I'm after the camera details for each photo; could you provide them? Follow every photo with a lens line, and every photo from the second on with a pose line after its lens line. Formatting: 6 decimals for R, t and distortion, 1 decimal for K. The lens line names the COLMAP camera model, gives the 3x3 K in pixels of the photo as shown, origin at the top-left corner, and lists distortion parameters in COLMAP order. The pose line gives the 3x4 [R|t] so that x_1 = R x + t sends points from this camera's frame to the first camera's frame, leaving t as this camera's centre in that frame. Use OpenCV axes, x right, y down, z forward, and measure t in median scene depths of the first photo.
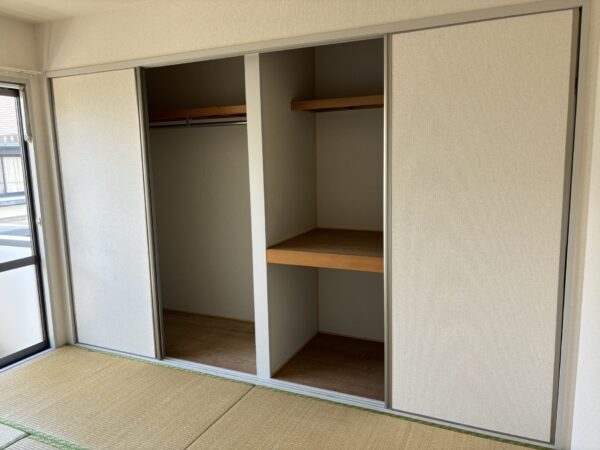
lens RADIAL K [[460.3, 0, 300.0], [0, 460.3, 225.0], [0, 0, 1]] dist [0.111973, -0.166175]
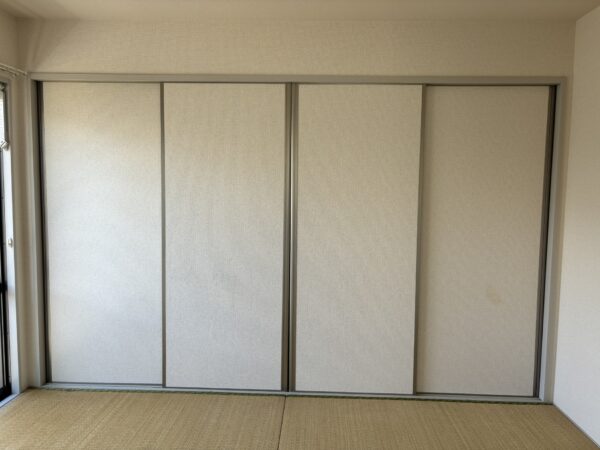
lens RADIAL K [[453.9, 0, 300.0], [0, 453.9, 225.0], [0, 0, 1]] dist [0.013967, 0.001863]
pose [[0.914104, 0.013849, 0.405243, -0.424852], [0.019411, 0.996776, -0.077851, 0.037010], [-0.405014, 0.079030, 0.910888, 0.027942]]
